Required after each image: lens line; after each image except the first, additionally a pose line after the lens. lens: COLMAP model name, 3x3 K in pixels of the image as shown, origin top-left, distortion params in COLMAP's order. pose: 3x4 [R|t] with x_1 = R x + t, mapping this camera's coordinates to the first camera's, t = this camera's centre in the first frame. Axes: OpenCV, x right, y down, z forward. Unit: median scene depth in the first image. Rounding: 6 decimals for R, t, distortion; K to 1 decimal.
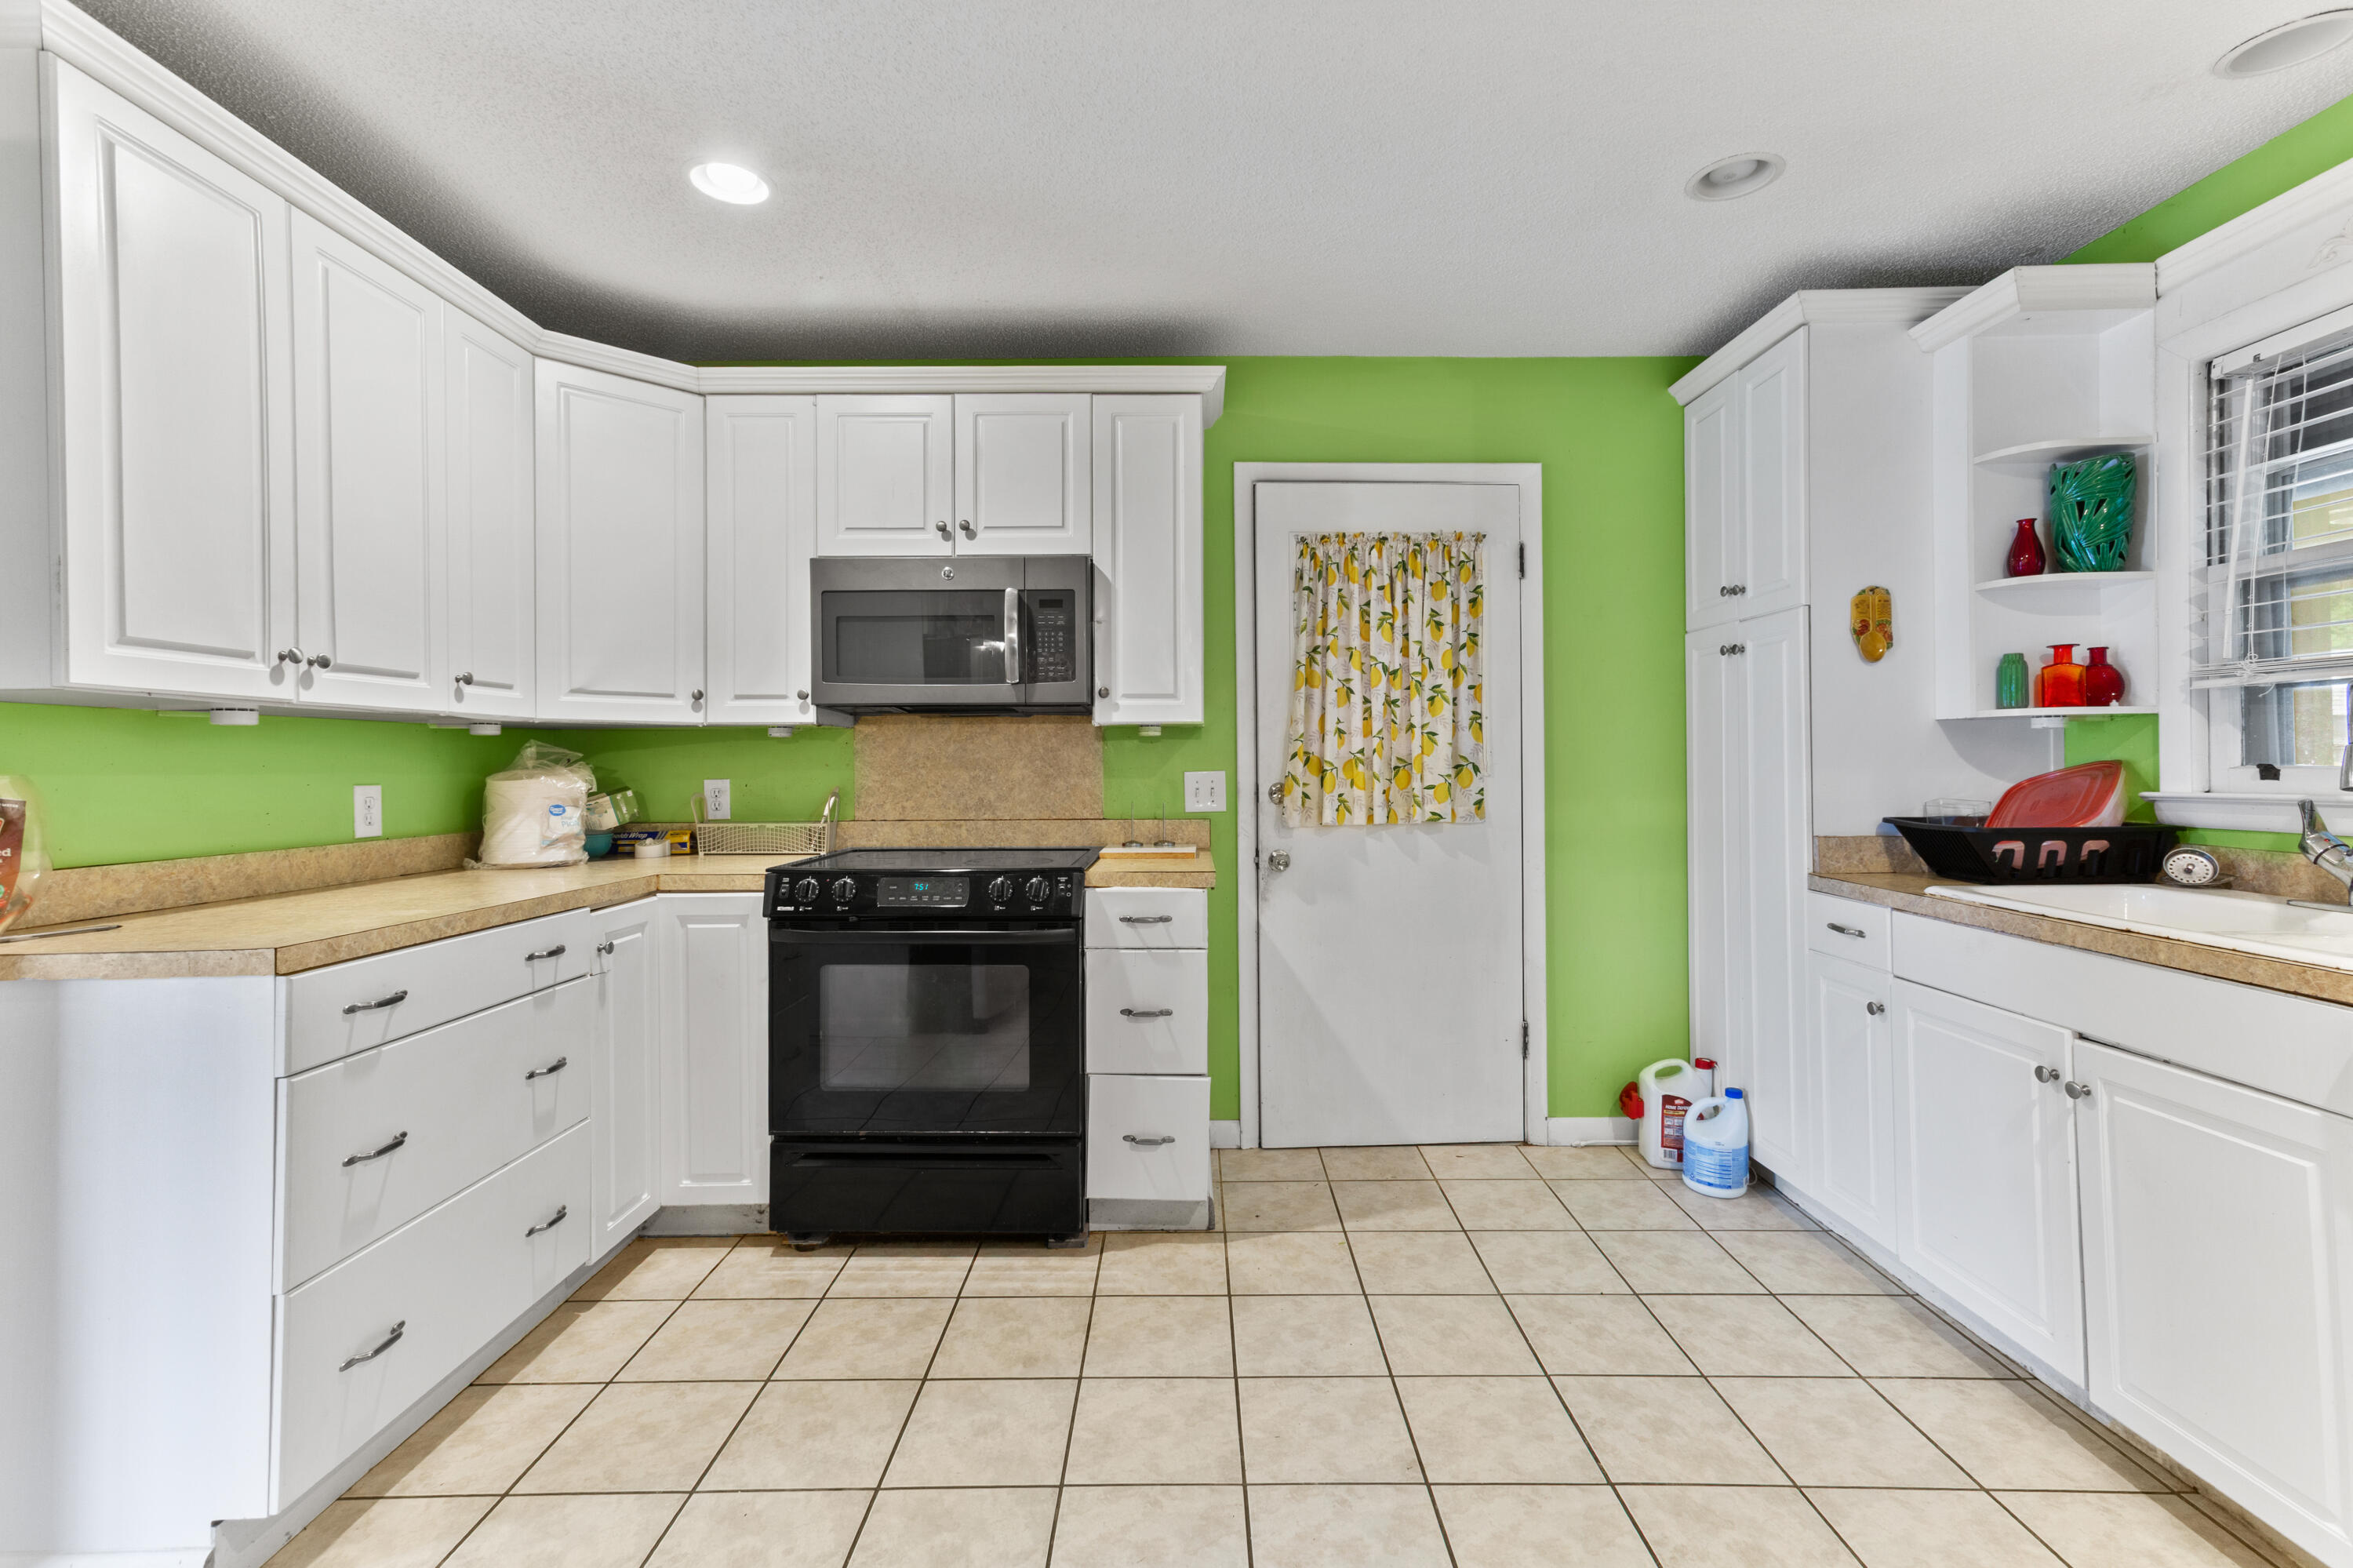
lens RADIAL K [[1053.9, 0, 1178.1], [0, 1053.9, 759.3], [0, 0, 1]] dist [0.025818, 0.000223]
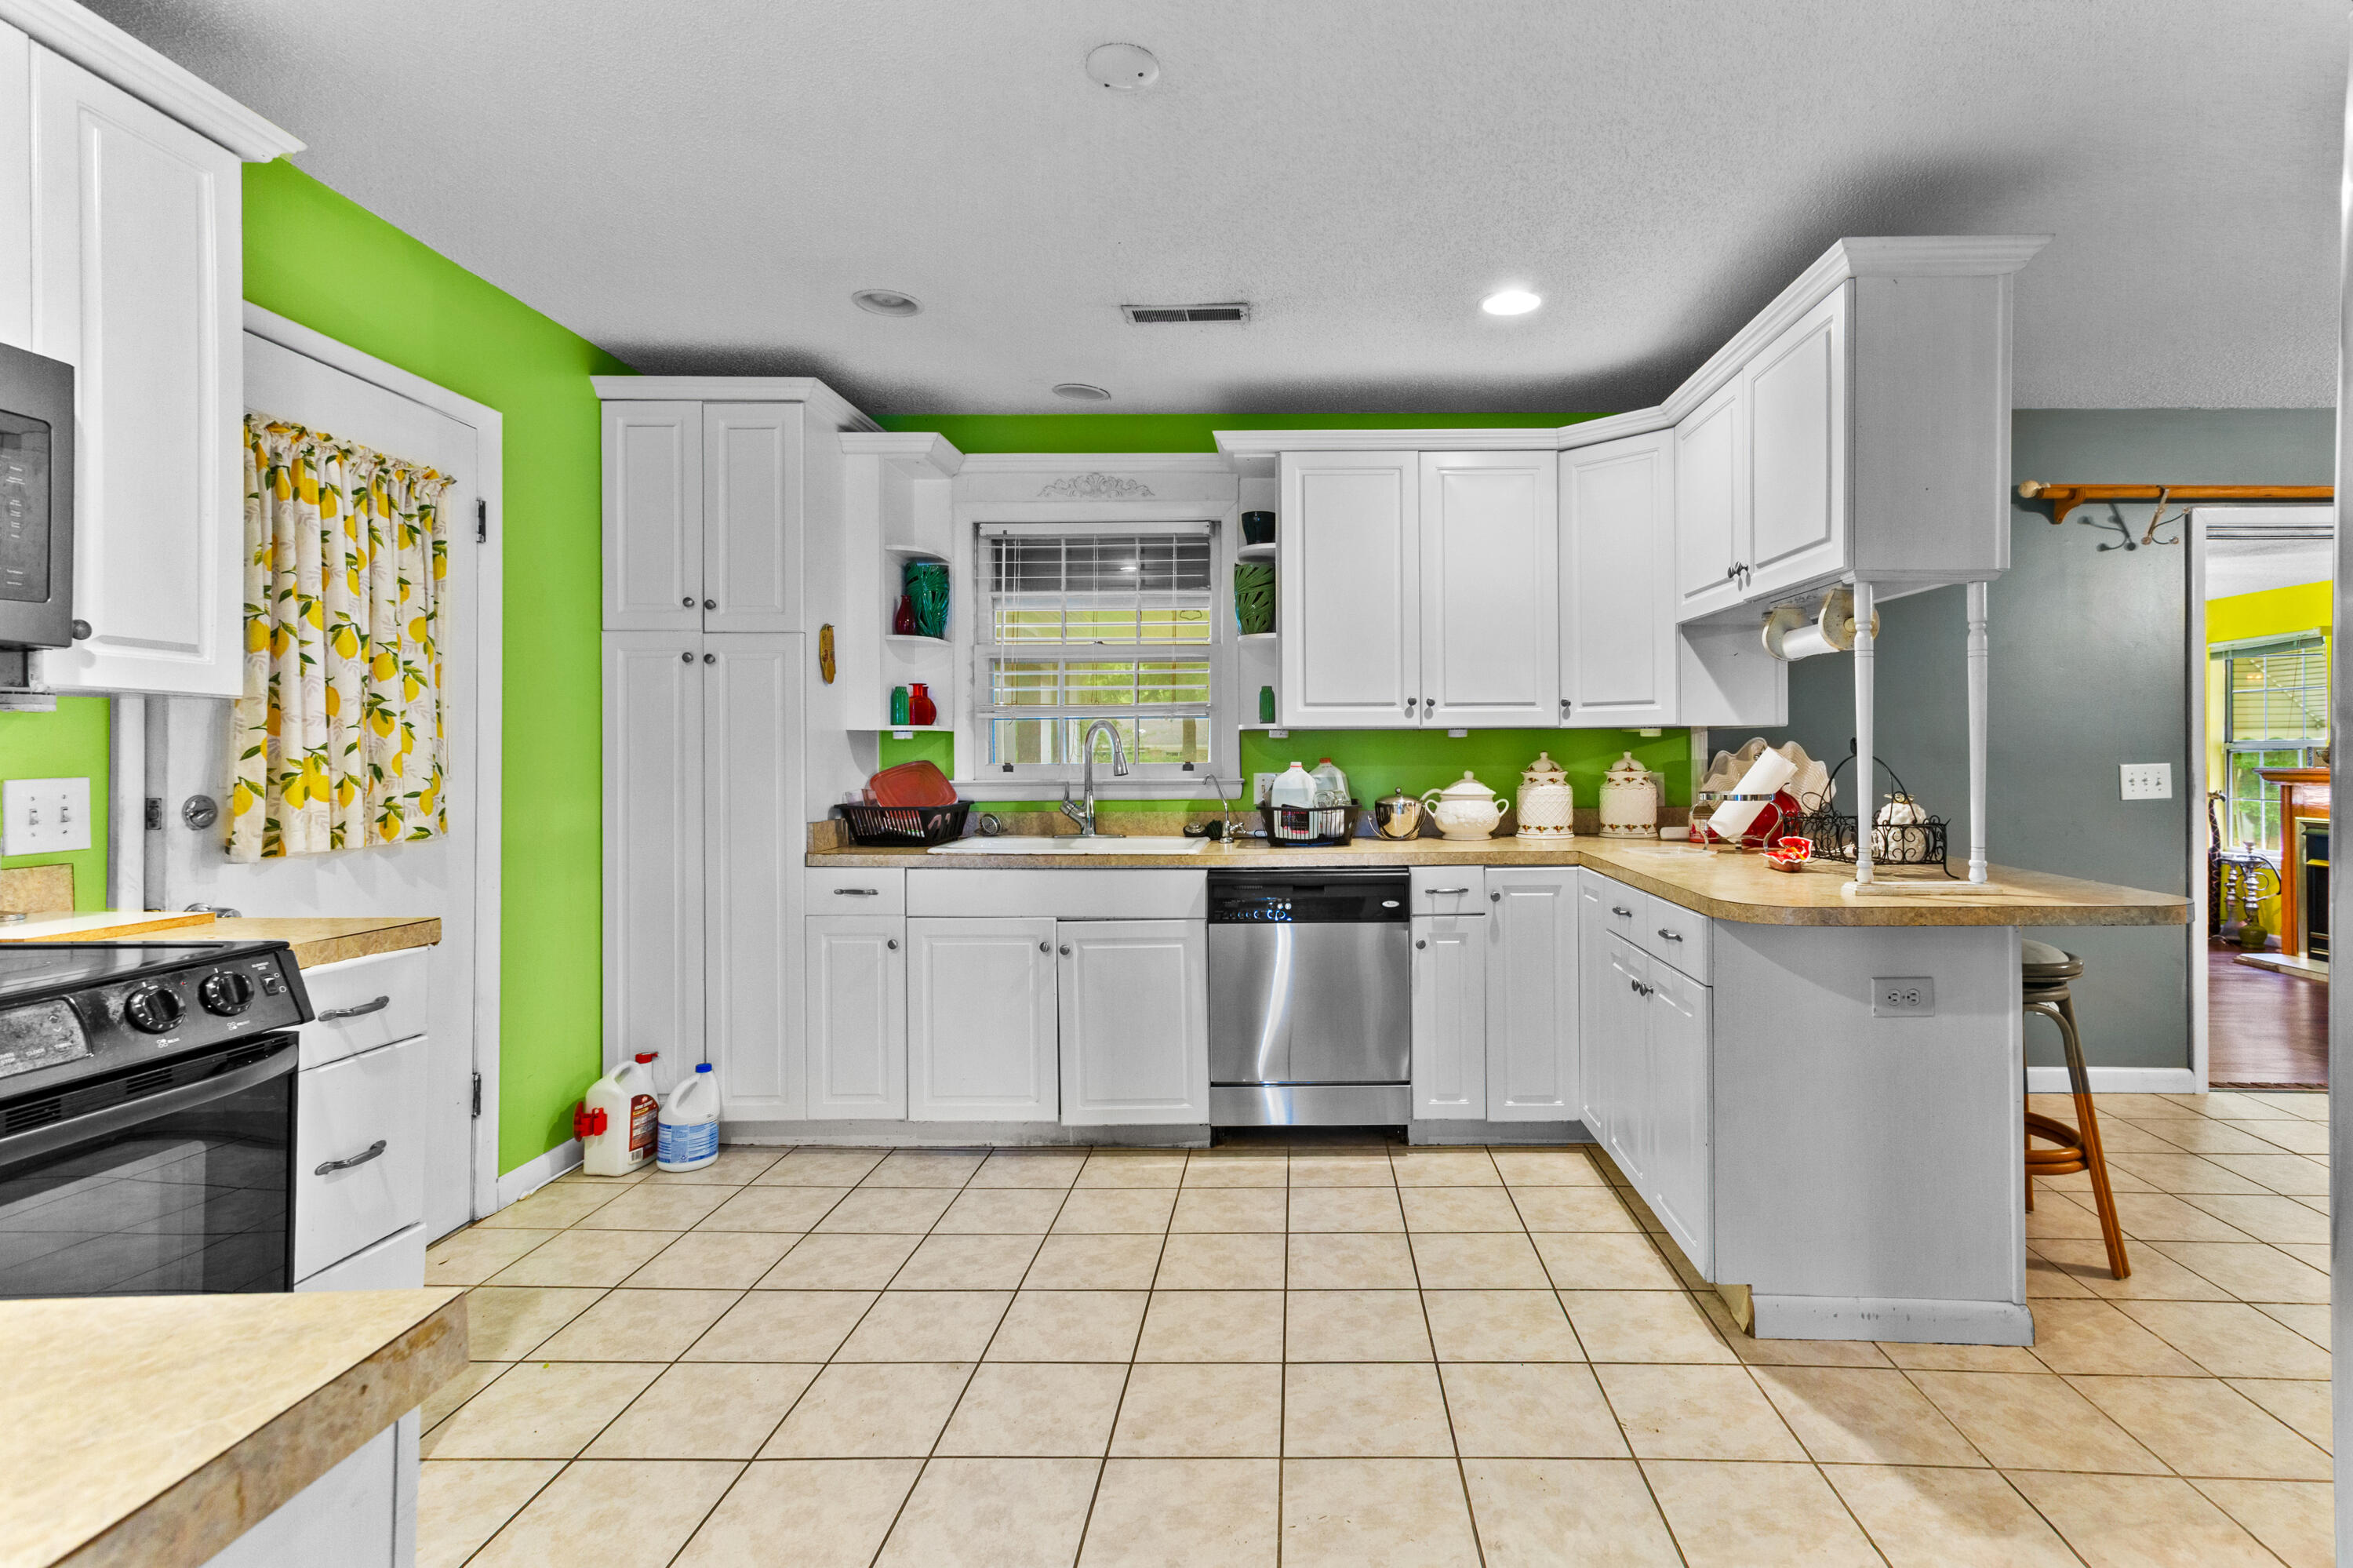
lens RADIAL K [[1155.4, 0, 1285.5], [0, 1155.4, 752.7], [0, 0, 1]] dist [0.033363, 0.000360]
pose [[0.013254, 0.008843, 0.999873, -0.676028], [-0.001005, 0.999961, -0.008831, 0.002846], [-0.999912, -0.000888, 0.013263, 0.401578]]
